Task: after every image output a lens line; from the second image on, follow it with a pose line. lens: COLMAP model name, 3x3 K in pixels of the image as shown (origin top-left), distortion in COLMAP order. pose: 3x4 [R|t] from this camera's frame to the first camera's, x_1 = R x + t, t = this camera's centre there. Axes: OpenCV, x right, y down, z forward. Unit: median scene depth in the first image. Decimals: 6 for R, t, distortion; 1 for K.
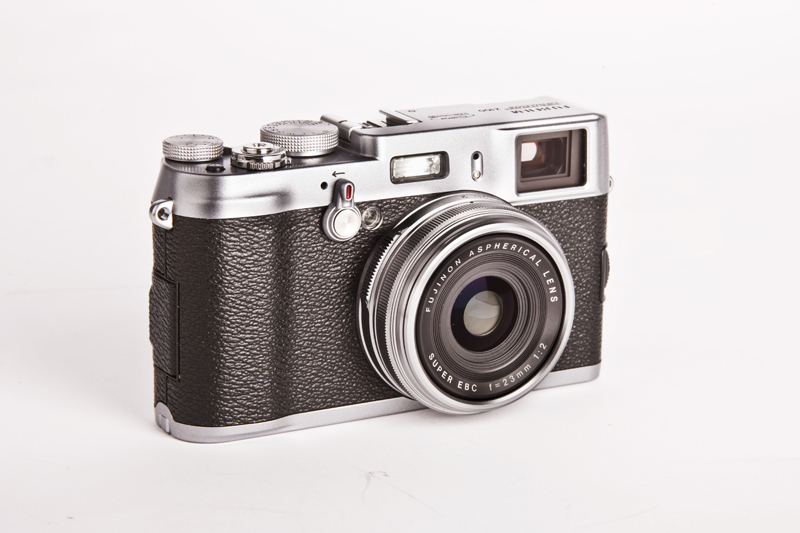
lens RADIAL K [[2760.0, 0, 401.9], [0, 2760.0, 266.3], [0, 0, 1]] dist [0.317749, 0.000000]
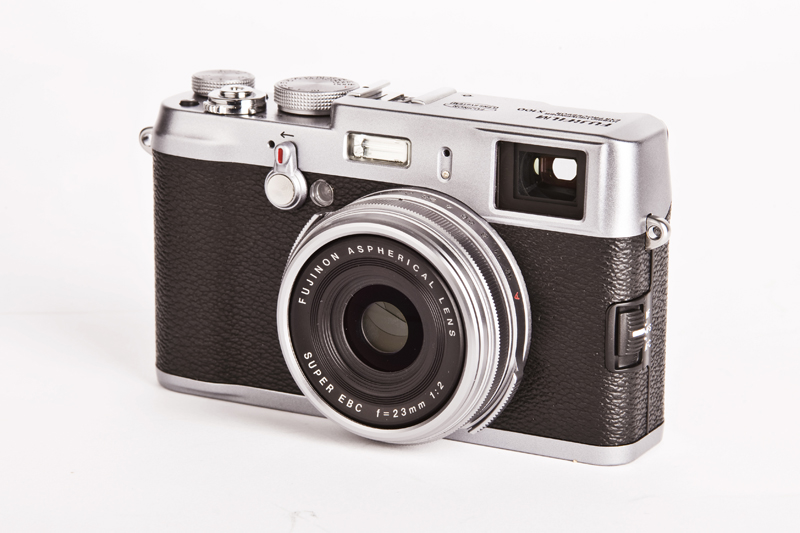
lens RADIAL K [[2760.0, 0, 401.7], [0, 2760.0, 269.7], [0, 0, 1]] dist [0.317749, 0.000000]
pose [[0.545910, 0.208855, -0.811395, 0.732035], [-0.219223, 0.970301, 0.102264, -0.090352], [0.808656, 0.122049, 0.575482, 0.506091]]
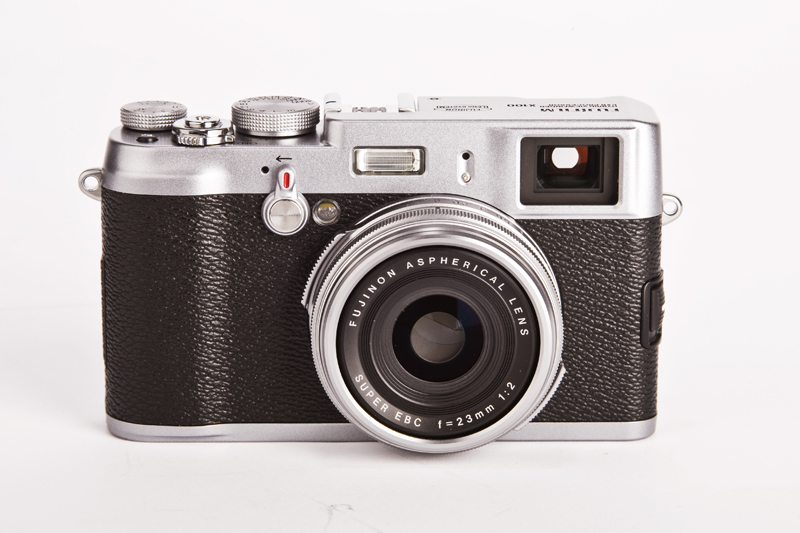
lens RADIAL K [[2760.0, 0, 394.9], [0, 2760.0, 264.1], [0, 0, 1]] dist [0.317749, 0.000000]
pose [[0.877647, 0.112533, -0.465910, 0.416066], [-0.113302, 0.993208, 0.026463, -0.026951], [0.465723, 0.029564, 0.884436, 0.234990]]
